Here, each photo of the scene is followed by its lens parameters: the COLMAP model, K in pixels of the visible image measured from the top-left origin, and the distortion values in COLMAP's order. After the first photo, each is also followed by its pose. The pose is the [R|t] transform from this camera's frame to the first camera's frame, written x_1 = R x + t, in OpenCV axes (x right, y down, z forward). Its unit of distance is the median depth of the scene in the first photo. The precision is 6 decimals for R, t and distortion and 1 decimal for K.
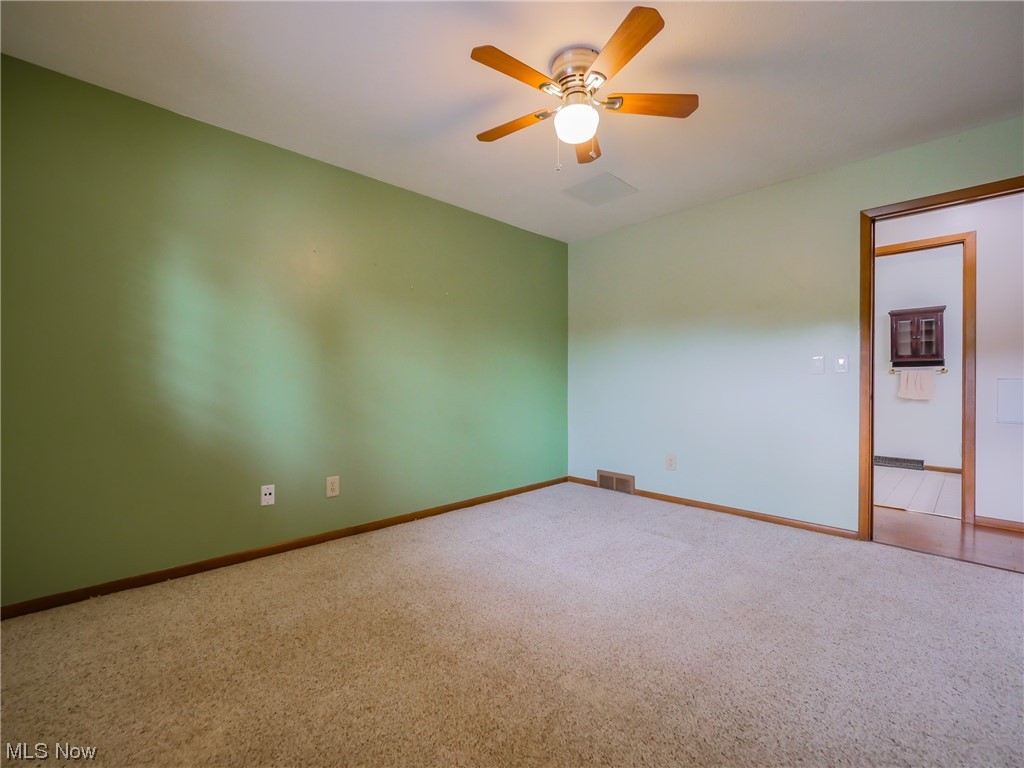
lens RADIAL K [[449.1, 0, 509.6], [0, 449.1, 383.5], [0, 0, 1]] dist [-0.003731, -0.000878]
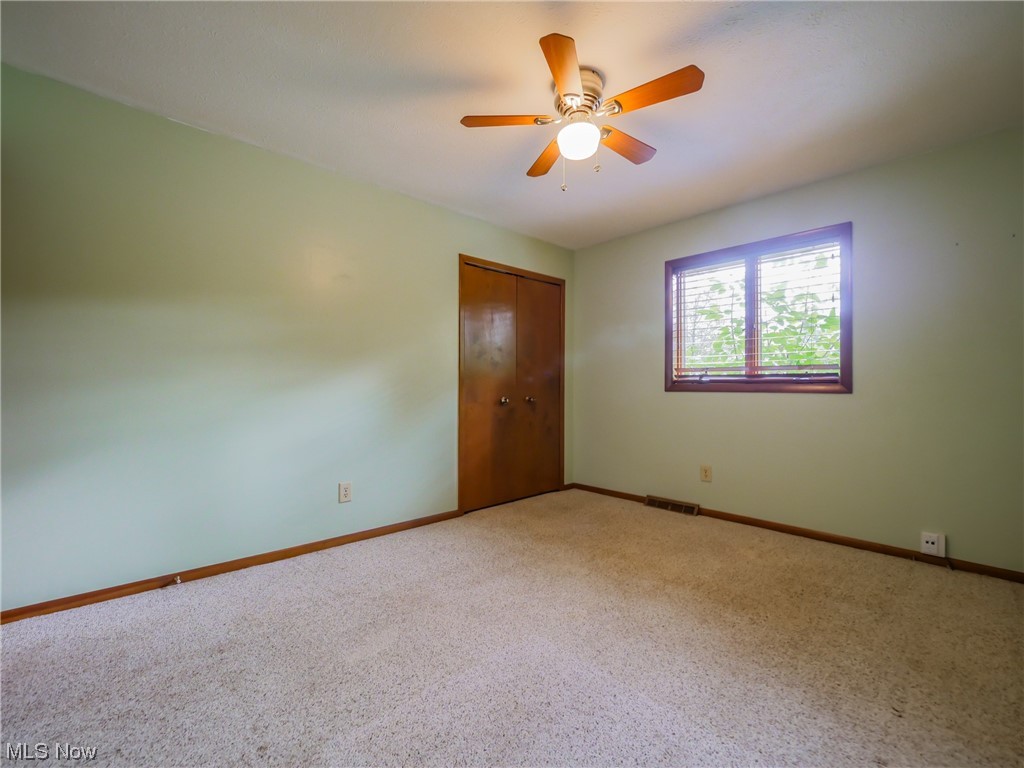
lens RADIAL K [[449.1, 0, 509.6], [0, 449.1, 383.5], [0, 0, 1]] dist [-0.003731, -0.000878]
pose [[-0.999862, -0.006133, 0.015442, 0.320360], [-0.006149, 0.999981, -0.000969, -0.015745], [-0.015435, -0.001063, -0.999880, 2.219756]]
